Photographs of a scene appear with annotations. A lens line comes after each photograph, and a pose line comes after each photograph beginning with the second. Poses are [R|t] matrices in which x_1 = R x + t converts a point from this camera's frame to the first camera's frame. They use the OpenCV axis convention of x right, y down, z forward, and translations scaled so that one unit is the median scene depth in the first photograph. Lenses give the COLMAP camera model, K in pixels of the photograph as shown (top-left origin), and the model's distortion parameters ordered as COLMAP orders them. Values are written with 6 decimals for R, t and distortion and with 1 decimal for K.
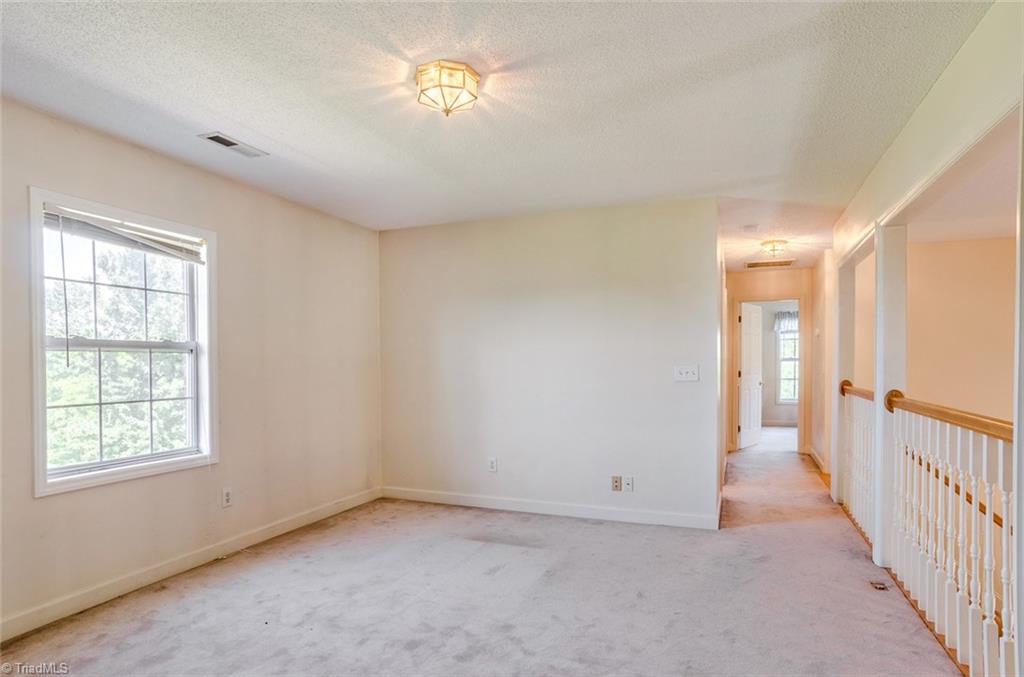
lens RADIAL K [[564.6, 0, 515.4], [0, 564.6, 379.9], [0, 0, 1]] dist [-0.048748, 0.035370]
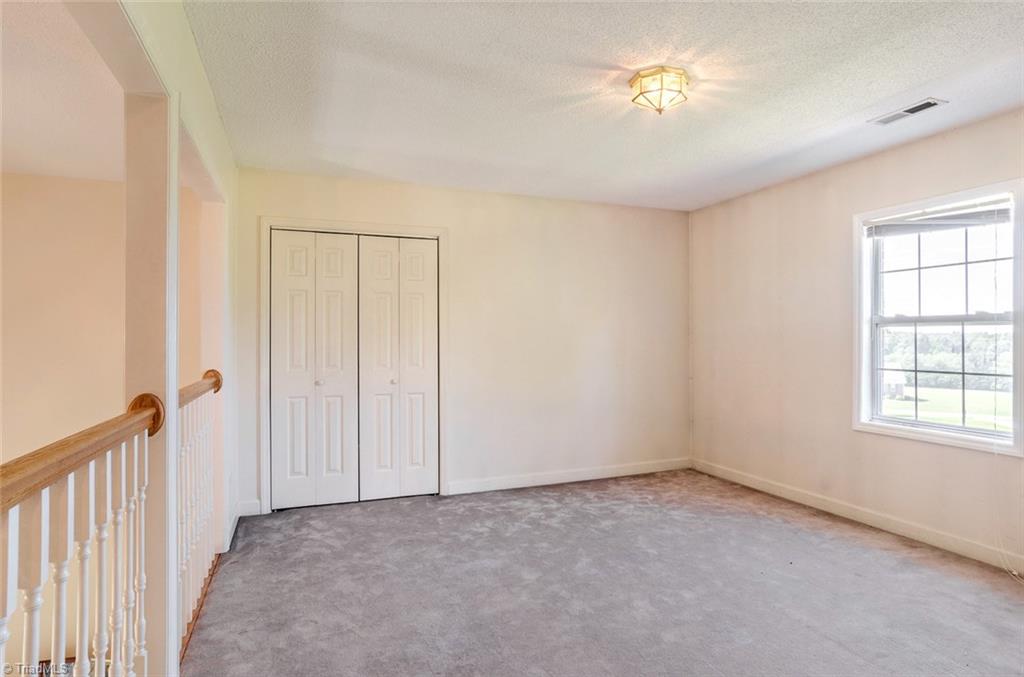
lens RADIAL K [[541.6, 0, 512.0], [0, 541.6, 338.5], [0, 0, 1]] dist [-0.060673, 0.030514]
pose [[-0.729452, -0.002845, -0.684026, 0.585094], [-0.026047, 0.999382, 0.023620, -0.027191], [0.683536, 0.035046, -0.729075, 1.130871]]
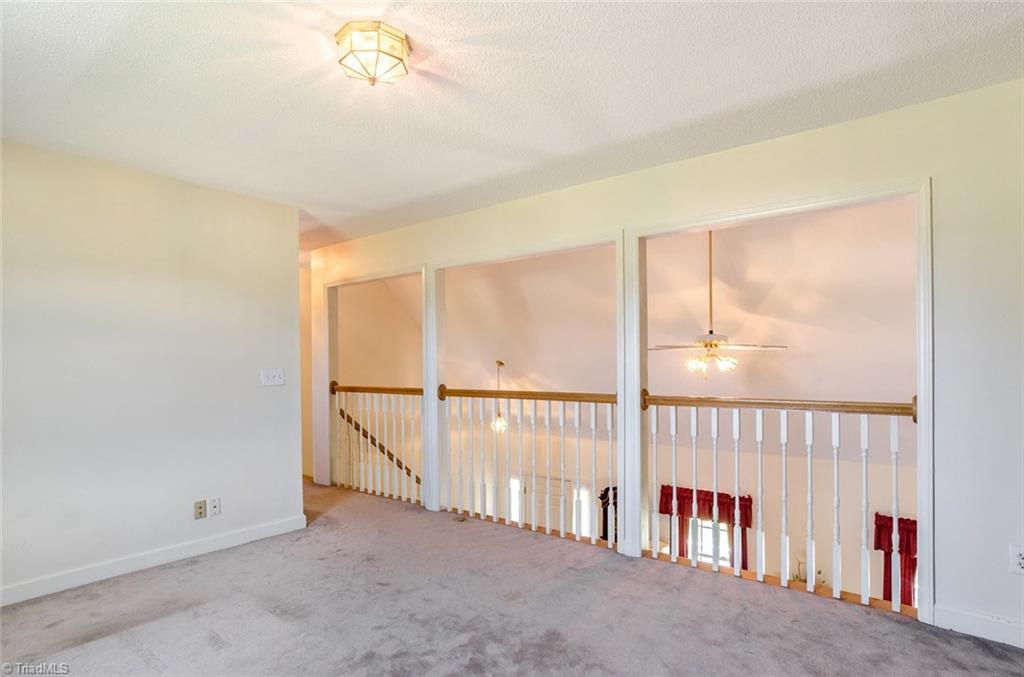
lens RADIAL K [[553.6, 0, 521.0], [0, 553.6, 359.2], [0, 0, 1]] dist [-0.040675, 0.034246]
pose [[0.296016, 0.009502, 0.955136, -0.626524], [0.041478, 0.998879, -0.022792, -0.004732], [-0.954282, 0.046364, 0.295290, 0.382997]]
